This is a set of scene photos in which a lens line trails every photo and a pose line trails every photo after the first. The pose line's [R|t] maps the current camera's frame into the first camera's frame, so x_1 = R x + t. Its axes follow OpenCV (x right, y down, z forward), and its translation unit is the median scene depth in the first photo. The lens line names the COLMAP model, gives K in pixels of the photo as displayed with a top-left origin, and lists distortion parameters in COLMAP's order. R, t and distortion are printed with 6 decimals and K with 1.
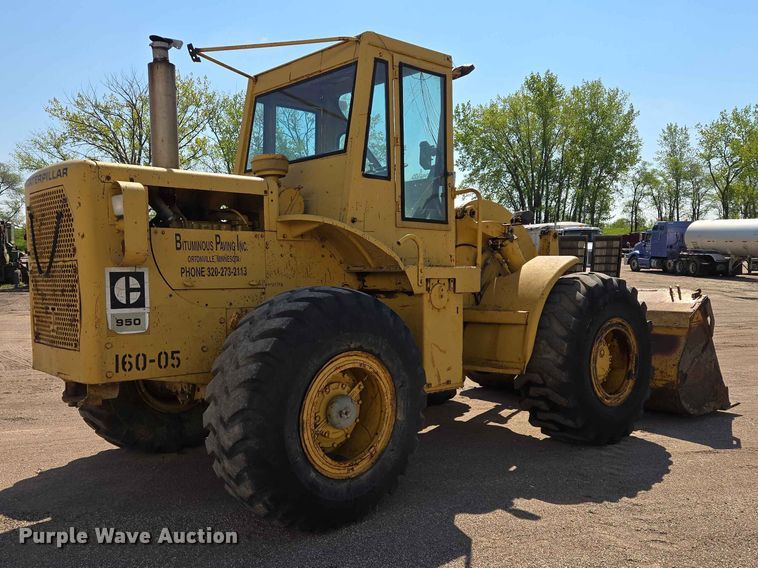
lens RADIAL K [[700.6, 0, 363.3], [0, 700.6, 310.4], [0, 0, 1]] dist [0.060726, -0.003485]
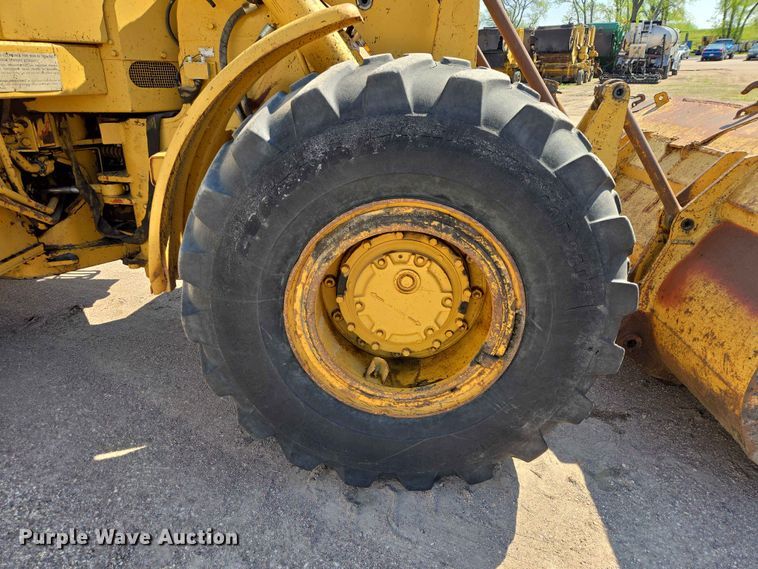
lens RADIAL K [[504.8, 0, 379.0], [0, 504.8, 284.5], [0, 0, 1]] dist [0.074628, -0.062387]
pose [[0.742805, 0.259290, -0.617259, 0.519963], [-0.041160, 0.937902, 0.344450, -0.035461], [0.668241, -0.230453, 0.707351, 0.826351]]
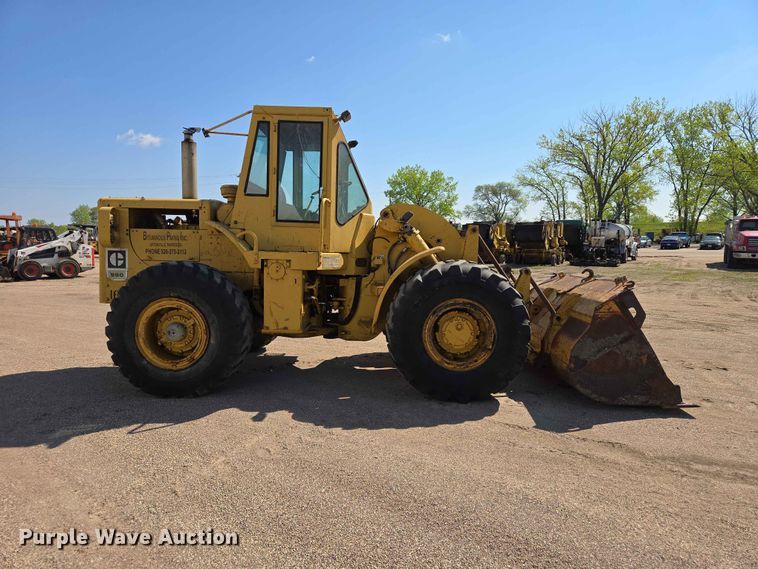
lens RADIAL K [[504.8, 0, 379.0], [0, 504.8, 284.5], [0, 0, 1]] dist [0.074628, -0.062387]
pose [[0.743706, 0.062421, -0.665586, 0.843981], [-0.060454, 0.997832, 0.026030, -0.027624], [0.665768, 0.020879, 0.745867, 0.269091]]
